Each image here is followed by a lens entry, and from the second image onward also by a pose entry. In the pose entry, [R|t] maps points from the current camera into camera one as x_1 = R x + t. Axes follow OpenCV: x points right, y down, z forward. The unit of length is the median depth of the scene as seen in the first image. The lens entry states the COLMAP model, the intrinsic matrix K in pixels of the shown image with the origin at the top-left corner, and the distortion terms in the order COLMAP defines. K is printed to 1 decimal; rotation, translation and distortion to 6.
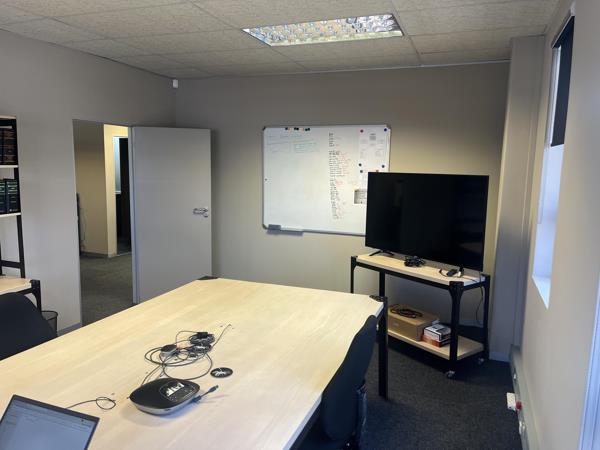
lens RADIAL K [[450.7, 0, 300.4], [0, 450.7, 224.8], [0, 0, 1]] dist [0.056829, -0.070962]
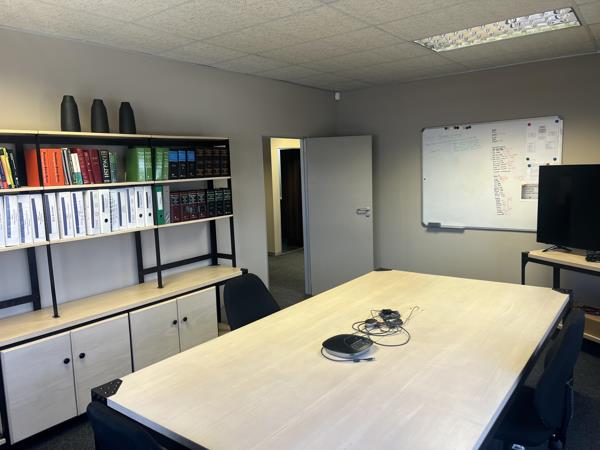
lens RADIAL K [[450.7, 0, 299.1], [0, 450.7, 227.9], [0, 0, 1]] dist [0.056829, -0.070962]
pose [[0.955792, -0.015557, -0.293631, -0.058077], [0.015337, 0.999878, -0.003053, 0.012149], [0.293643, -0.001585, 0.955914, -0.092202]]
